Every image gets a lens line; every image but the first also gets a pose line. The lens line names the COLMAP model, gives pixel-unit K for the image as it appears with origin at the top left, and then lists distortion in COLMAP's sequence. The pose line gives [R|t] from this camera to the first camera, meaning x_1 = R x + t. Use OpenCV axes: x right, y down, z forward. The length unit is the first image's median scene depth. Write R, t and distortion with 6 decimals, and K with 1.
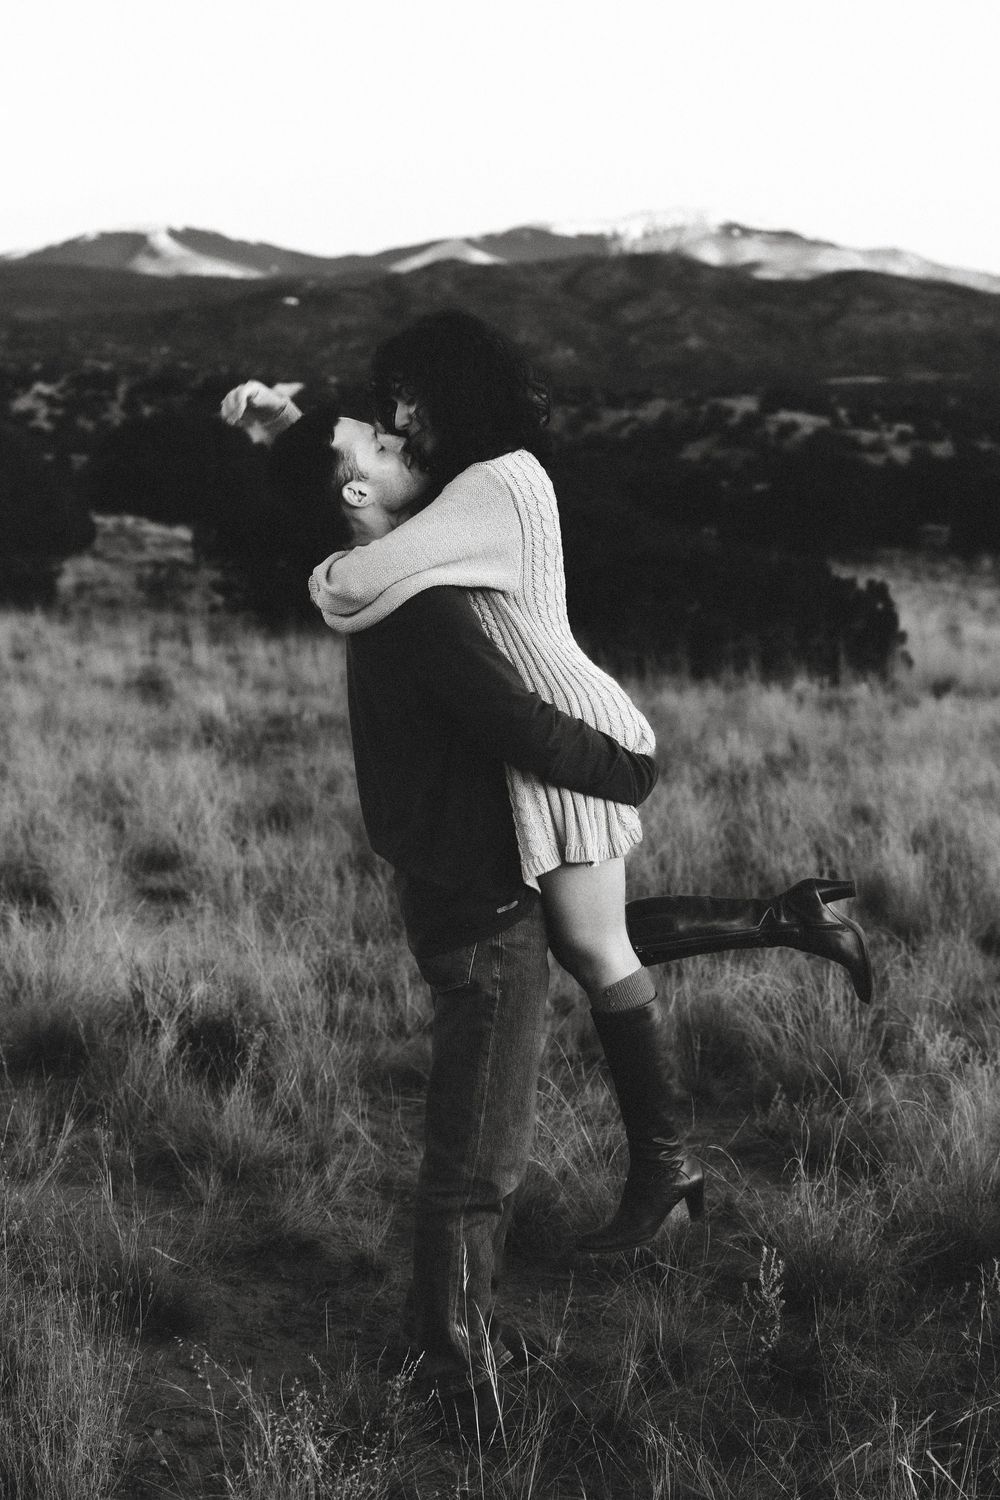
lens RADIAL K [[2978.9, 0, 500.1], [0, 2978.9, 749.4], [0, 0, 1]] dist [-0.078084, -0.163784]
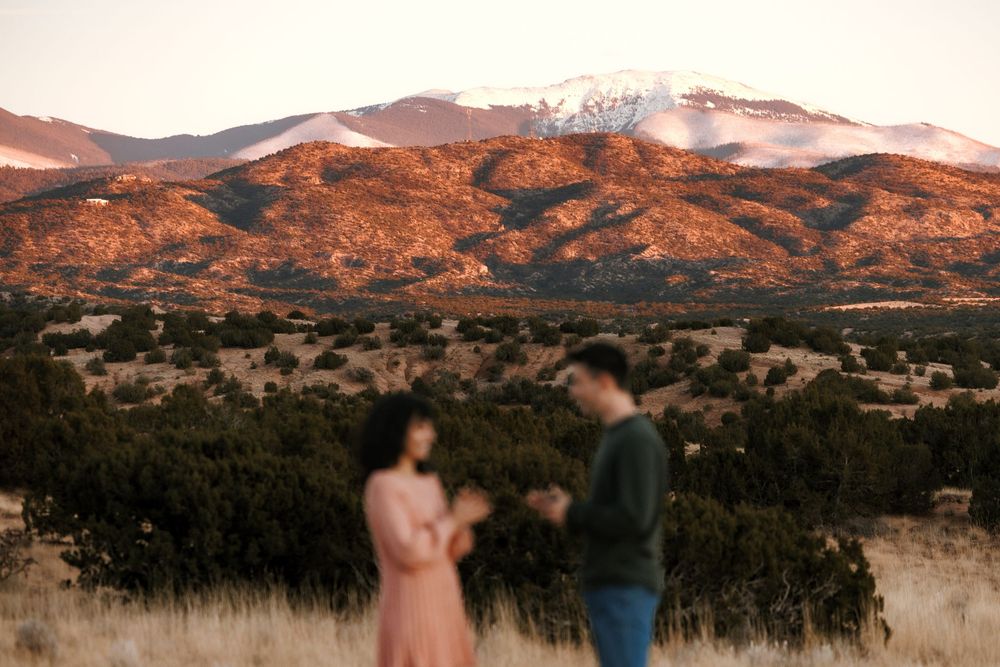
lens RADIAL K [[5032.4, 0, 500.4], [0, 5032.4, 334.0], [0, 0, 1]] dist [-0.242256, -3.378621]
pose [[0.999570, -0.005619, 0.028795, -0.008119], [0.008969, 0.993022, -0.117591, 0.027668], [-0.027933, 0.117799, 0.992645, -0.226906]]
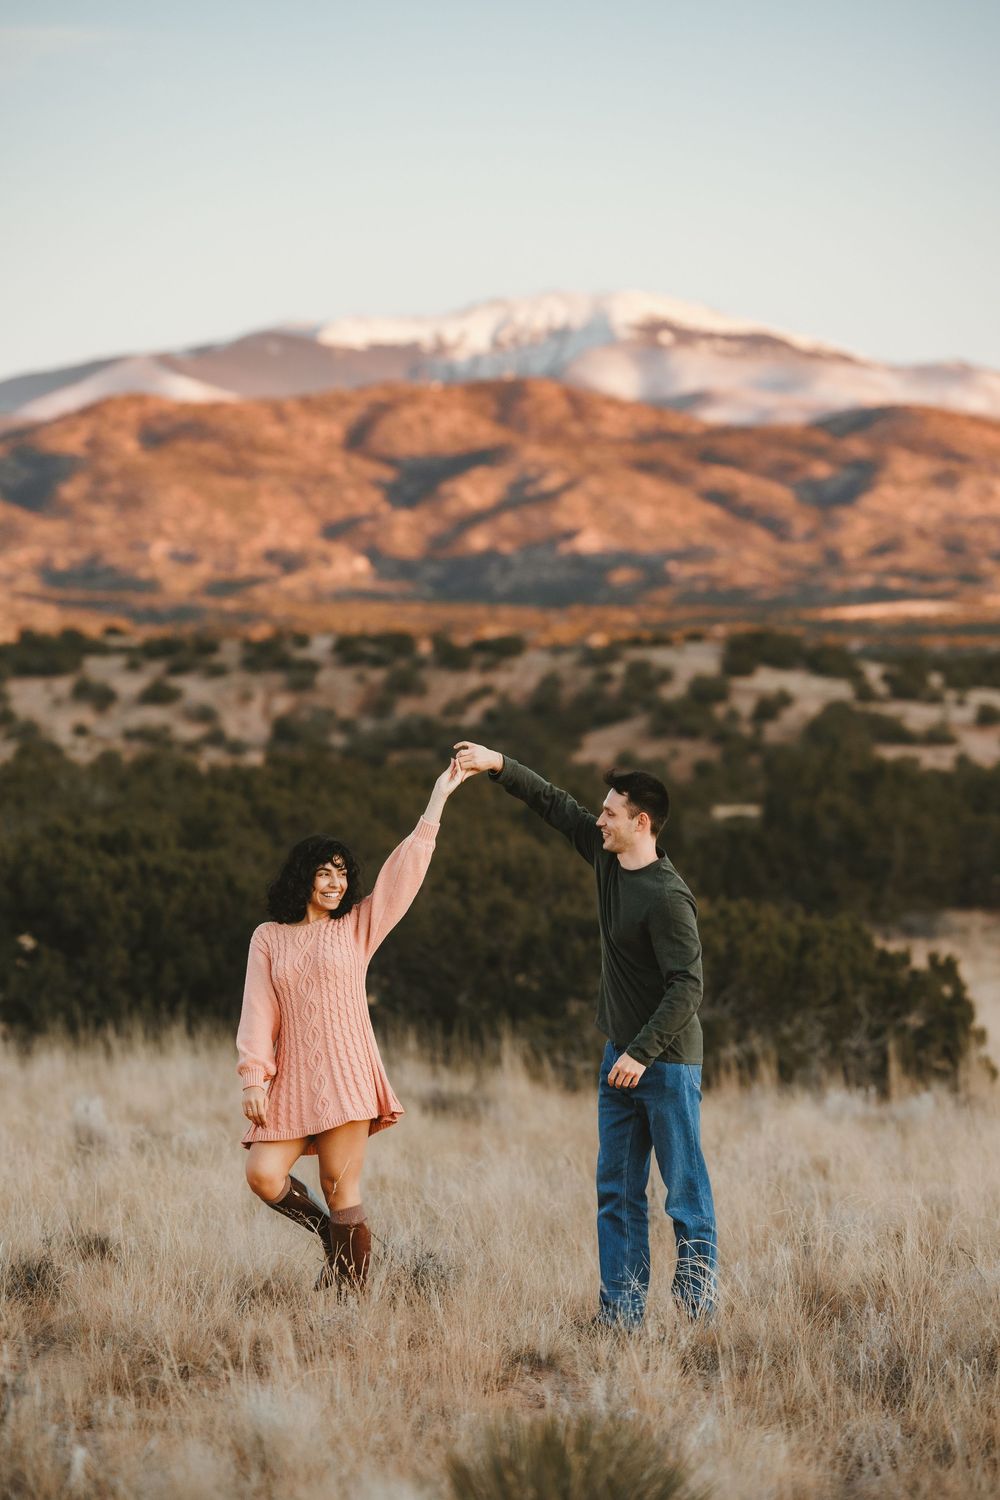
lens RADIAL K [[7548.6, 0, 499.0], [0, 7548.6, 749.9], [0, 0, 1]] dist [-0.242256, -3.378621]
pose [[0.997641, -0.015399, 0.066904, -0.044976], [0.021697, 0.995292, -0.094461, 0.029097], [-0.065135, 0.095689, 0.993278, -0.359207]]
